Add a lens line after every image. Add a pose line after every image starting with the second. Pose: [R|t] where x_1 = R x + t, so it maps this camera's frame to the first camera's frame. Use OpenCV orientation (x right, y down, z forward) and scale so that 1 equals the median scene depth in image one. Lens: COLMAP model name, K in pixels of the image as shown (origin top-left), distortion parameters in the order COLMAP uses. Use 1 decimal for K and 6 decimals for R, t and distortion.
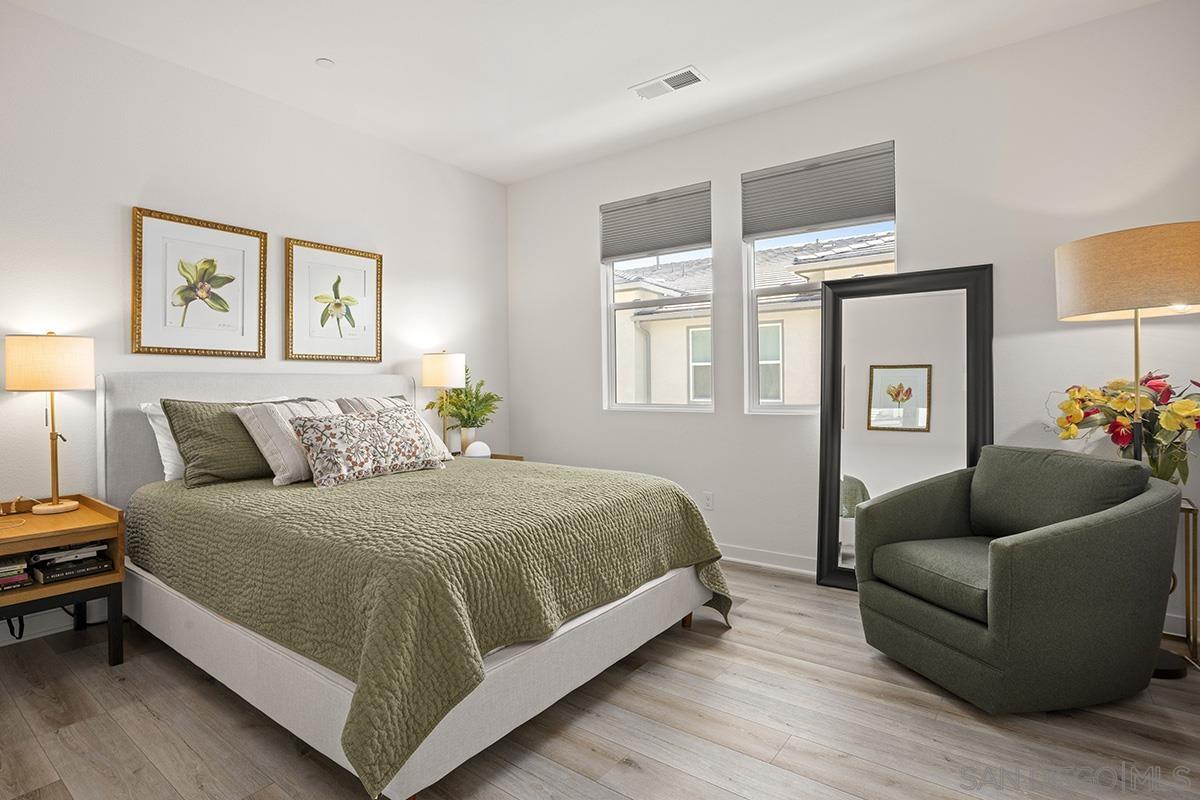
lens RADIAL K [[601.6, 0, 597.6], [0, 601.6, 401.2], [0, 0, 1]] dist [0.000799, 0.000034]
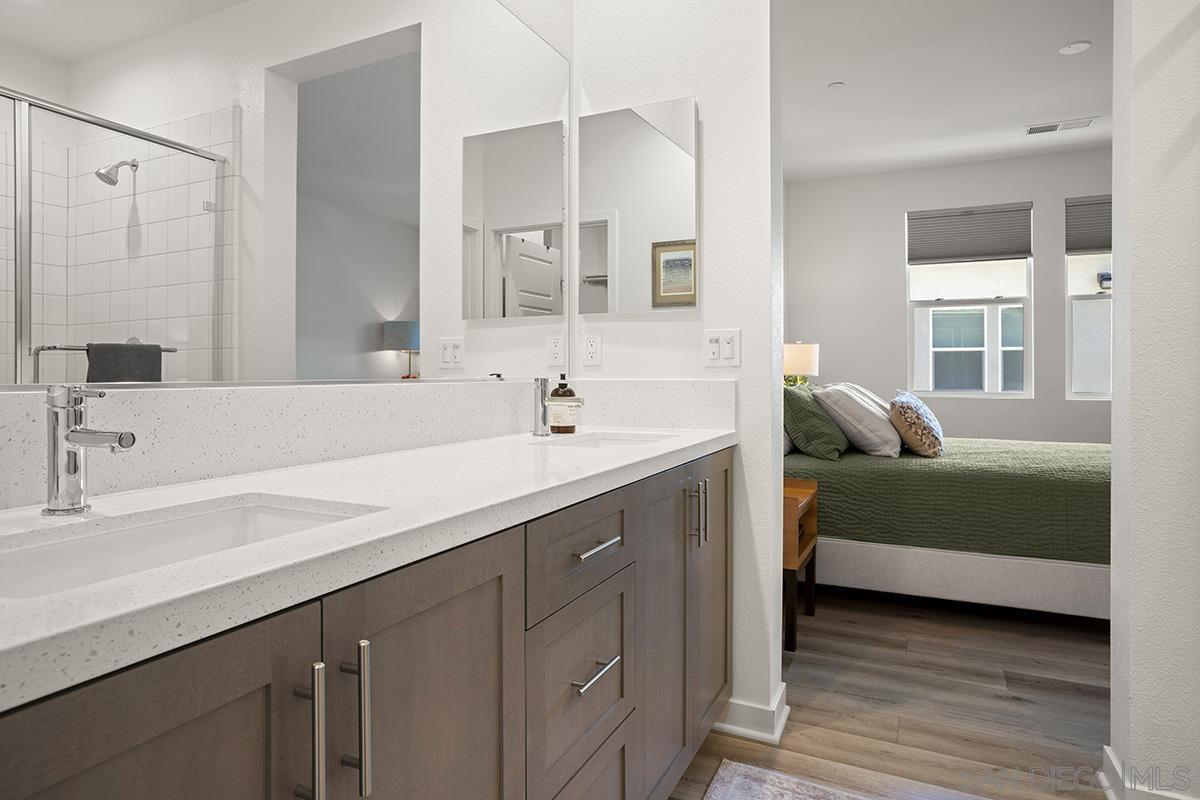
lens RADIAL K [[688.3, 0, 601.8], [0, 688.3, 386.9], [0, 0, 1]] dist [-0.007241, -0.001166]
pose [[0.977539, -0.001317, 0.210751, -0.925959], [0.004948, 0.999848, -0.016702, 0.014477], [-0.210697, 0.017370, 0.977397, -0.127531]]
